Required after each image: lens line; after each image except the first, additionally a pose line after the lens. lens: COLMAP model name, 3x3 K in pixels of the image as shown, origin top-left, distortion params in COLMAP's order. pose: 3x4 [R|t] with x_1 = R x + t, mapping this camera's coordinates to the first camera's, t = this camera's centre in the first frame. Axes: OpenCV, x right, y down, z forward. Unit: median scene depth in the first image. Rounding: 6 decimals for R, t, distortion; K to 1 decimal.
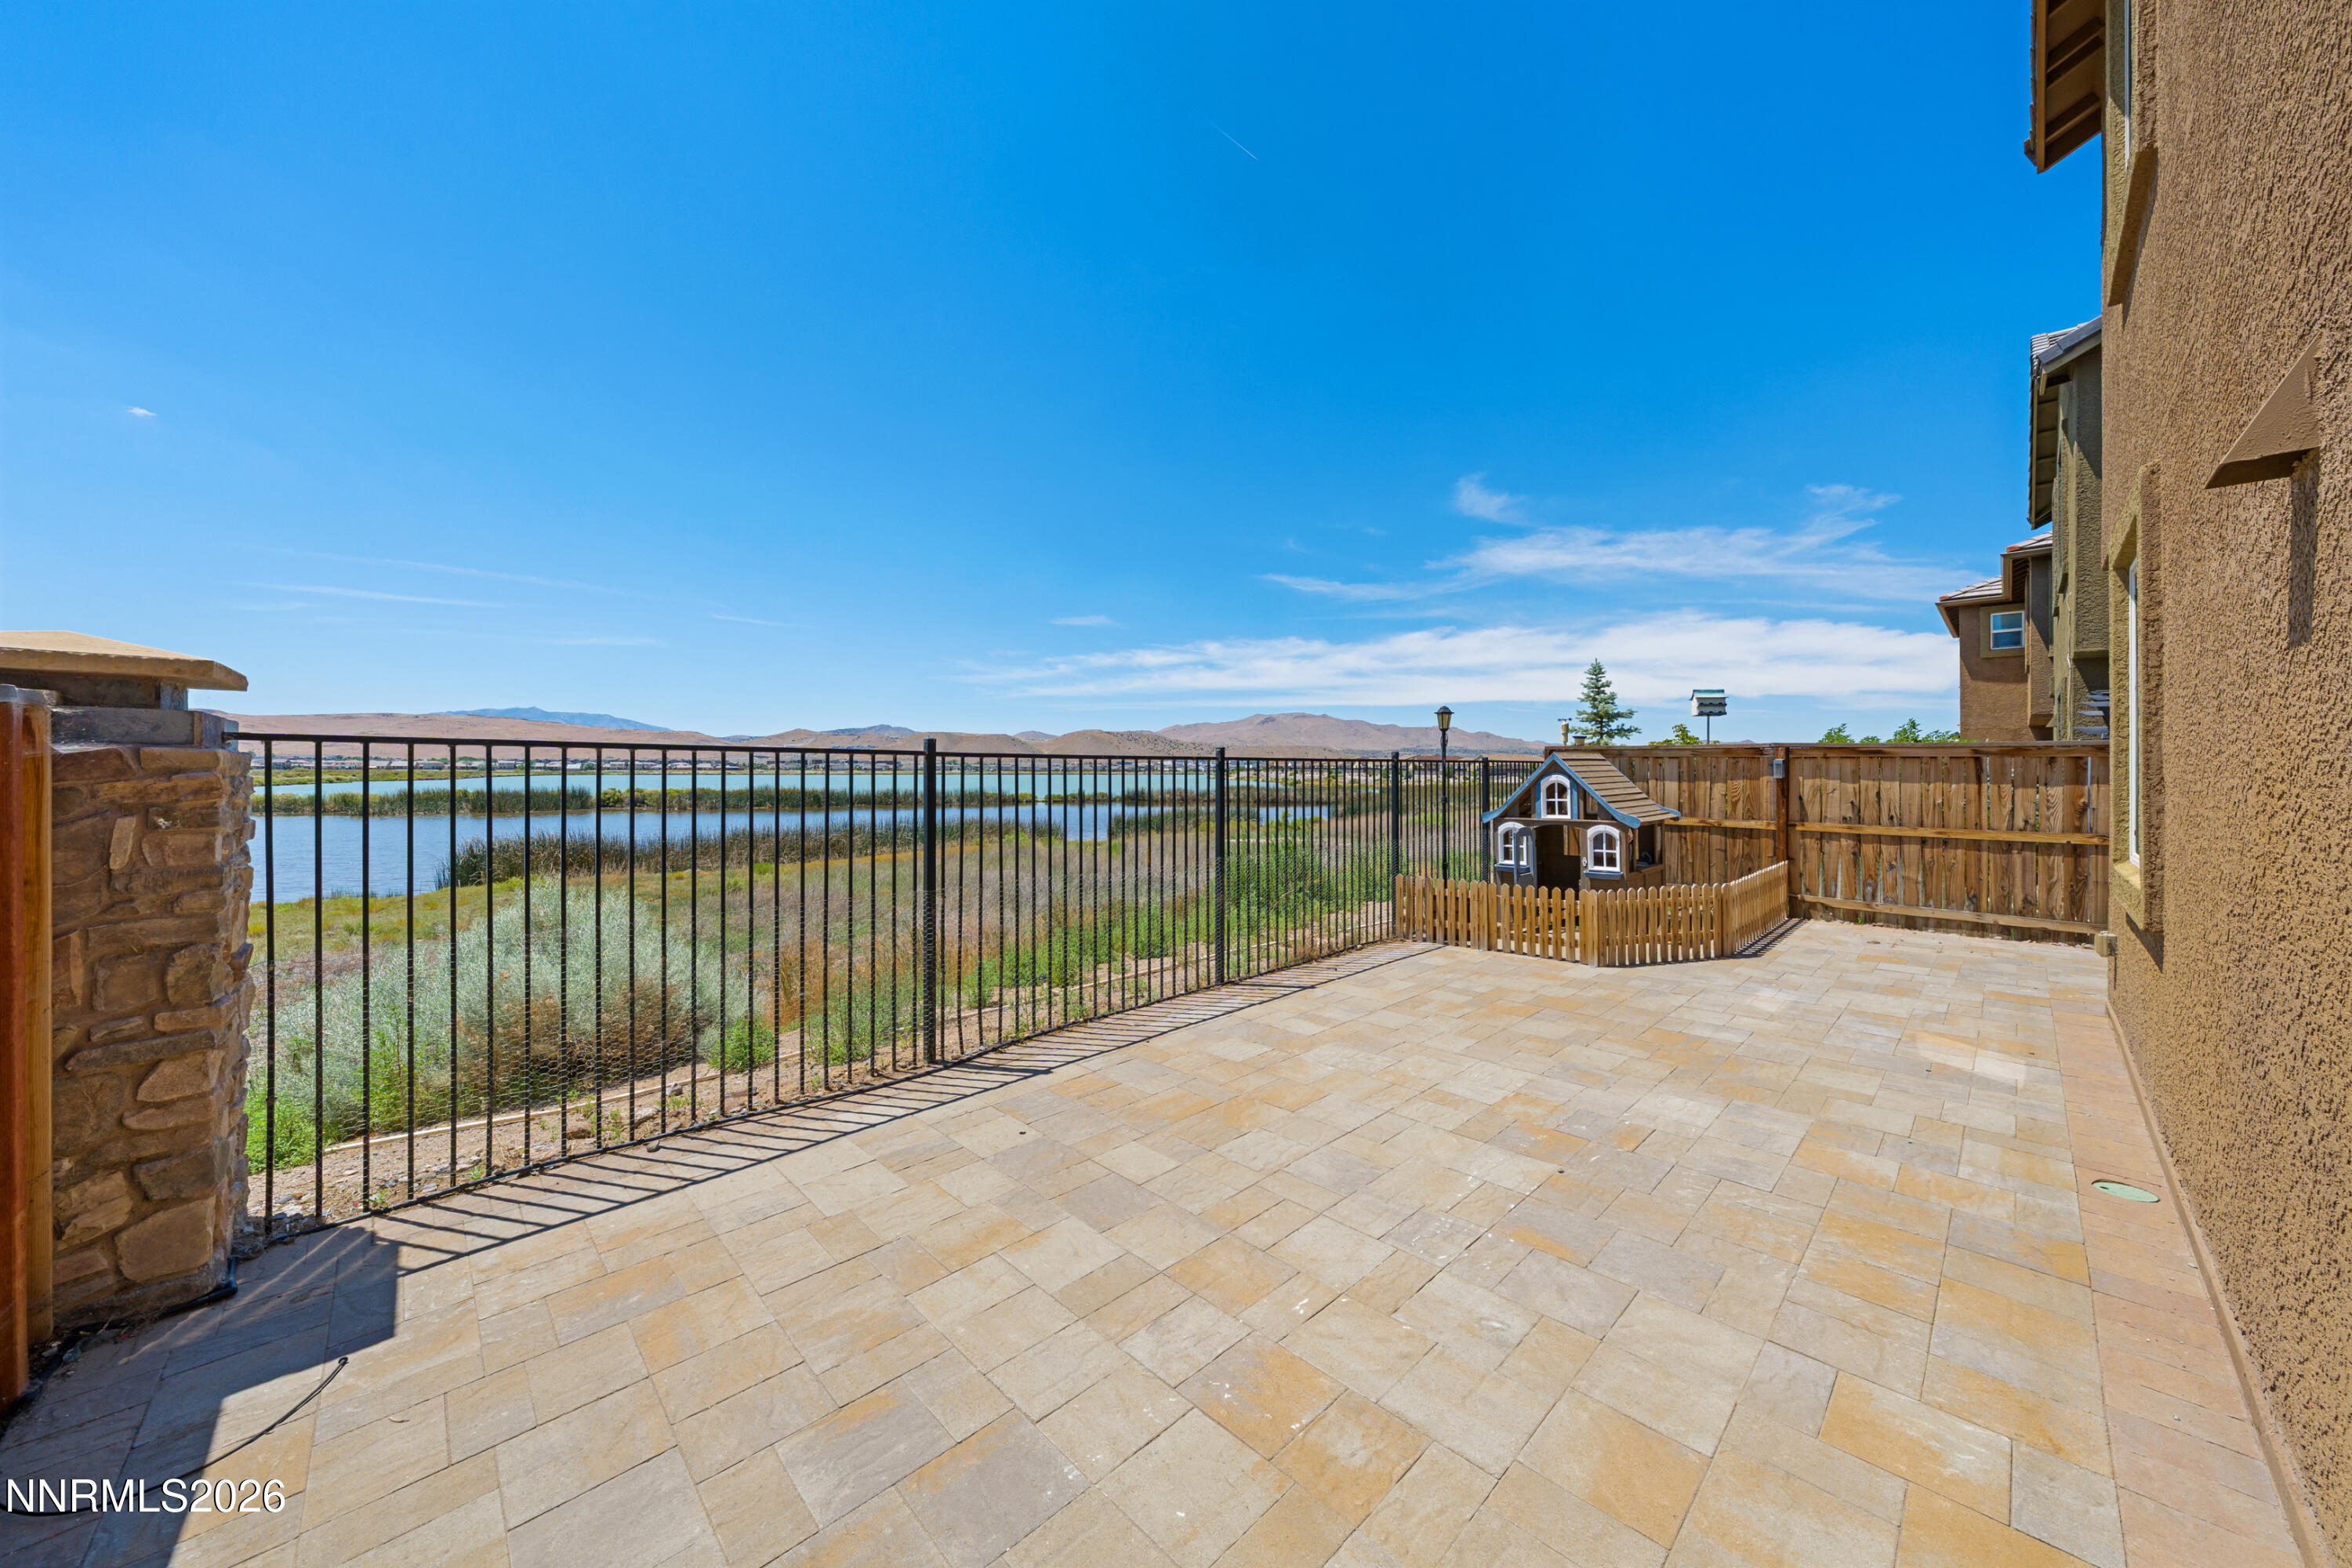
lens RADIAL K [[803.1, 0, 1184.9], [0, 803.1, 772.4], [0, 0, 1]] dist [0.002095, -0.000117]
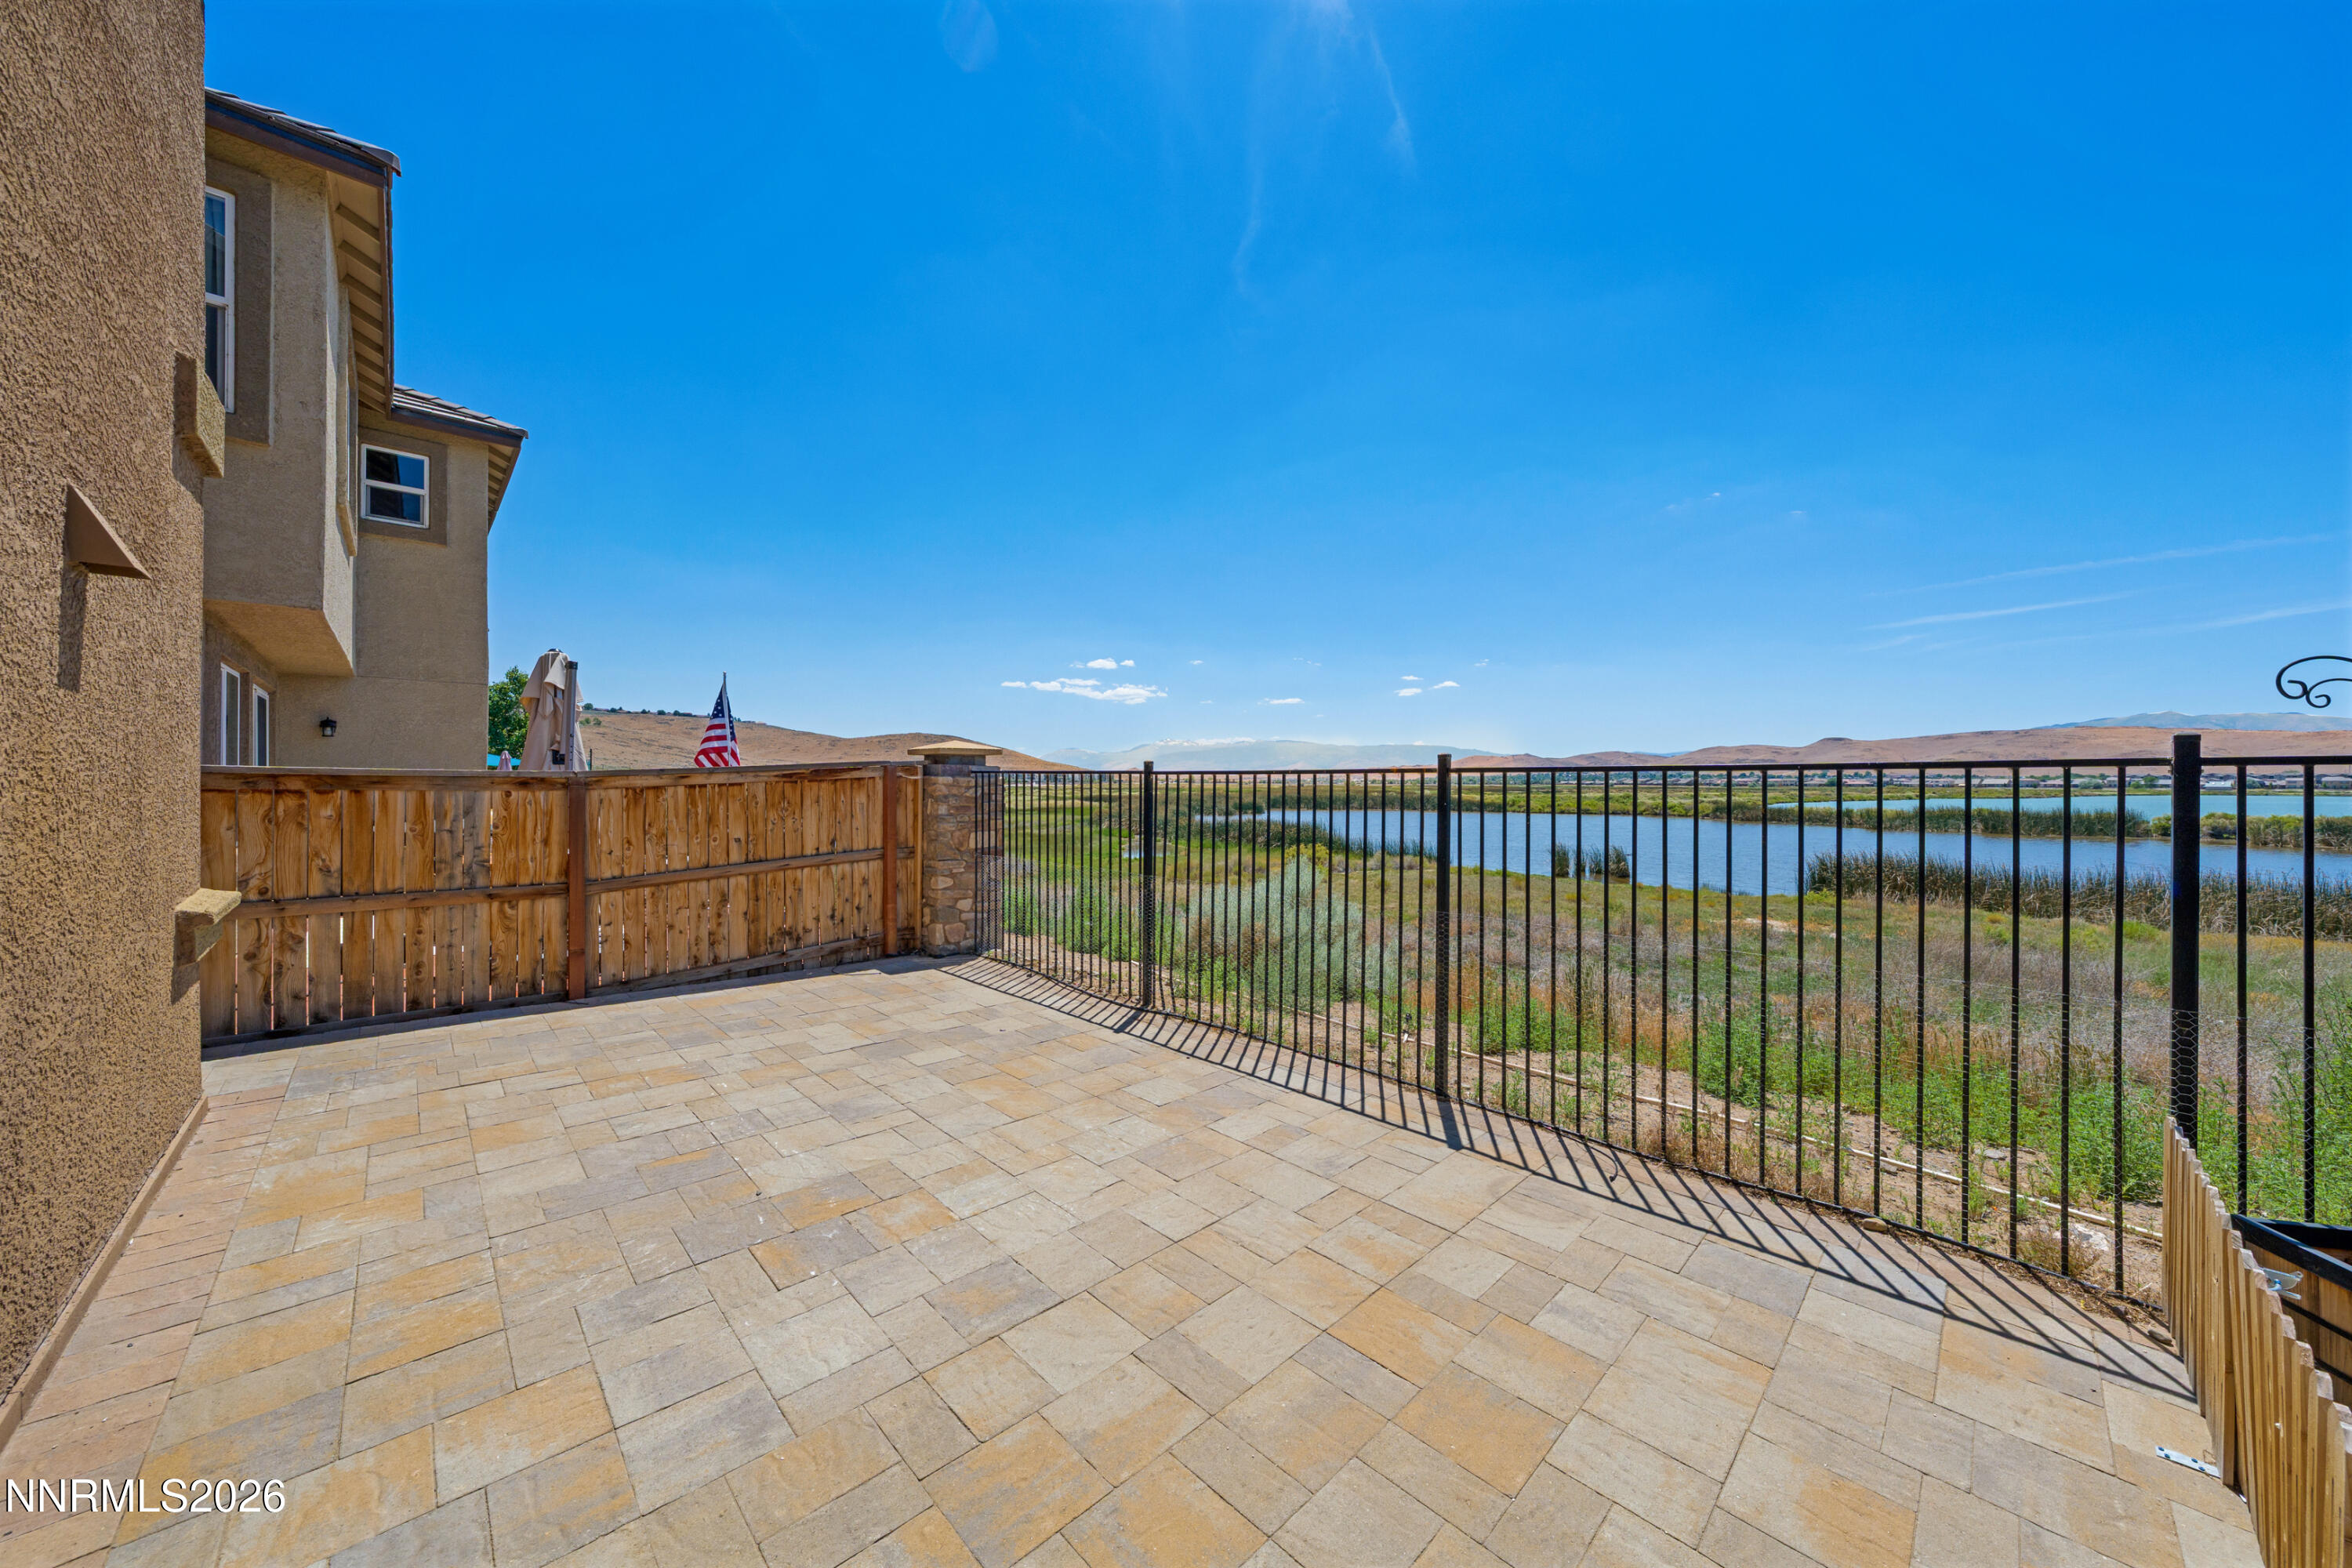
lens RADIAL K [[803.1, 0, 1187.2], [0, 803.1, 782.2], [0, 0, 1]] dist [0.002095, -0.000117]
pose [[0.008988, -0.000500, -0.999959, 0.585877], [-0.009327, 0.999956, -0.000584, -0.003629], [0.999916, 0.009332, 0.008983, 0.608740]]
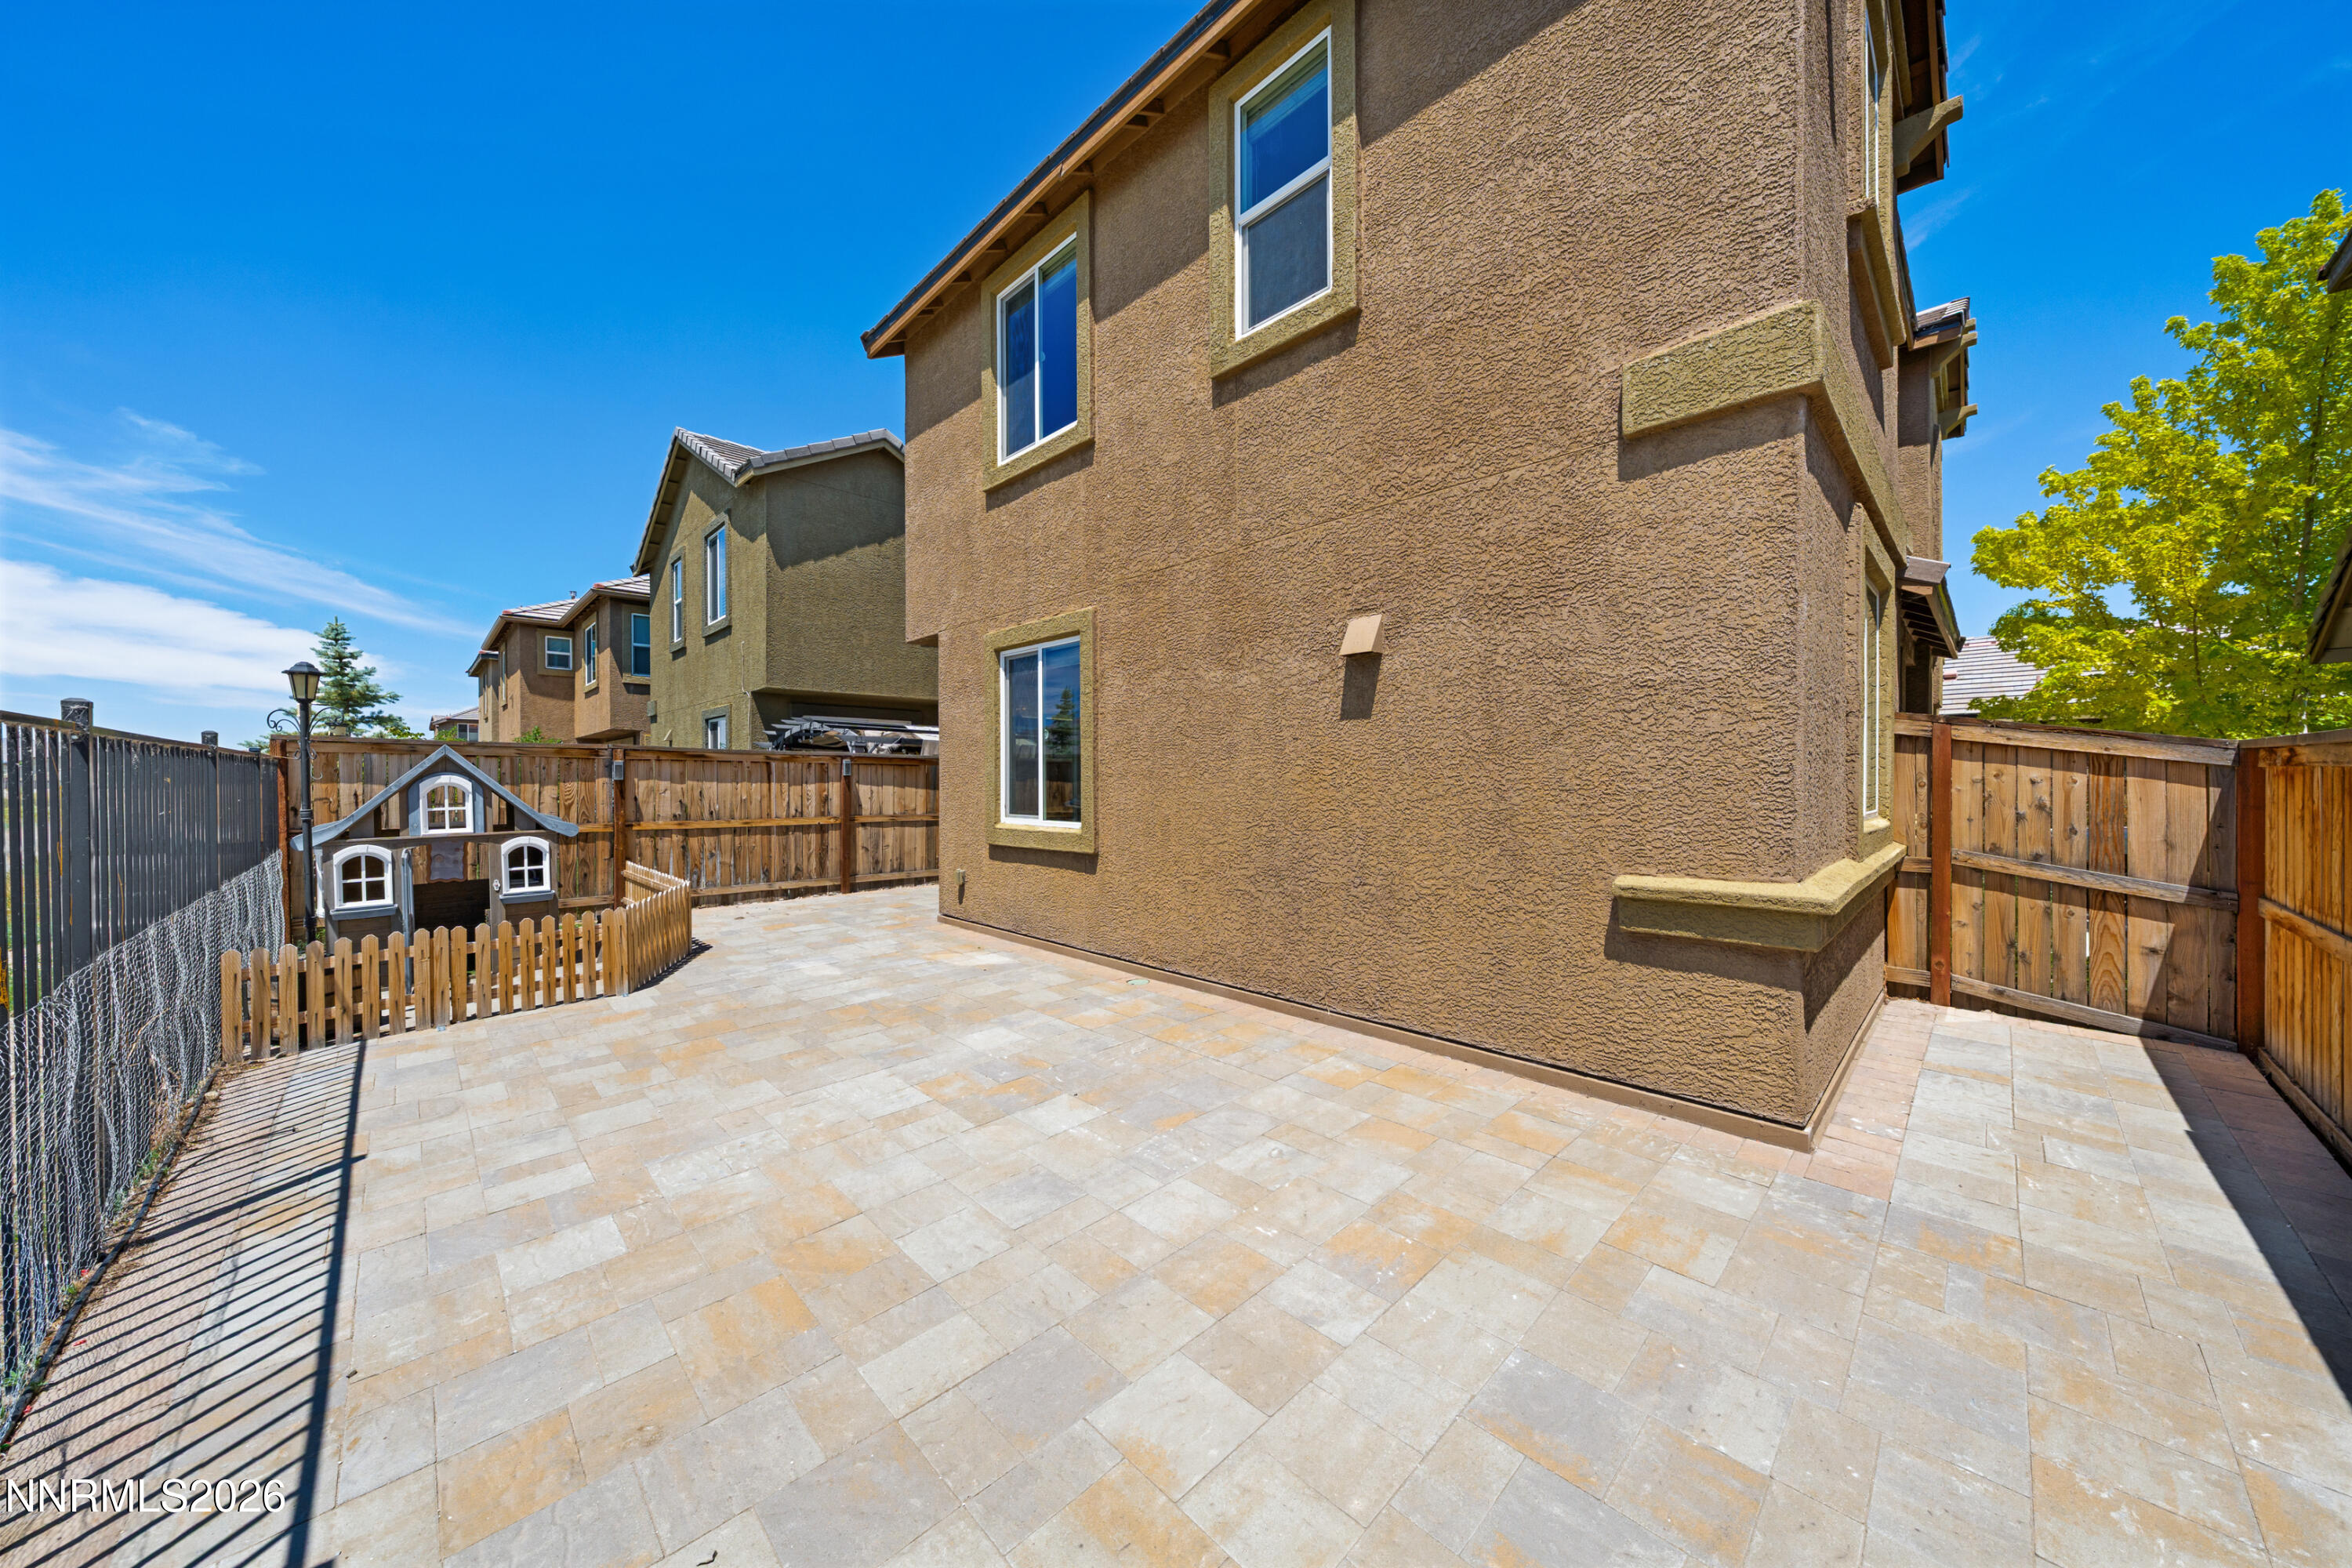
lens RADIAL K [[803.1, 0, 1174.8], [0, 803.1, 783.0], [0, 0, 1]] dist [0.002095, -0.000117]
pose [[0.002020, -0.005817, 0.999981, -0.296412], [0.003626, 0.999977, 0.005810, 0.009105], [-0.999991, 0.003615, 0.002041, 0.341374]]
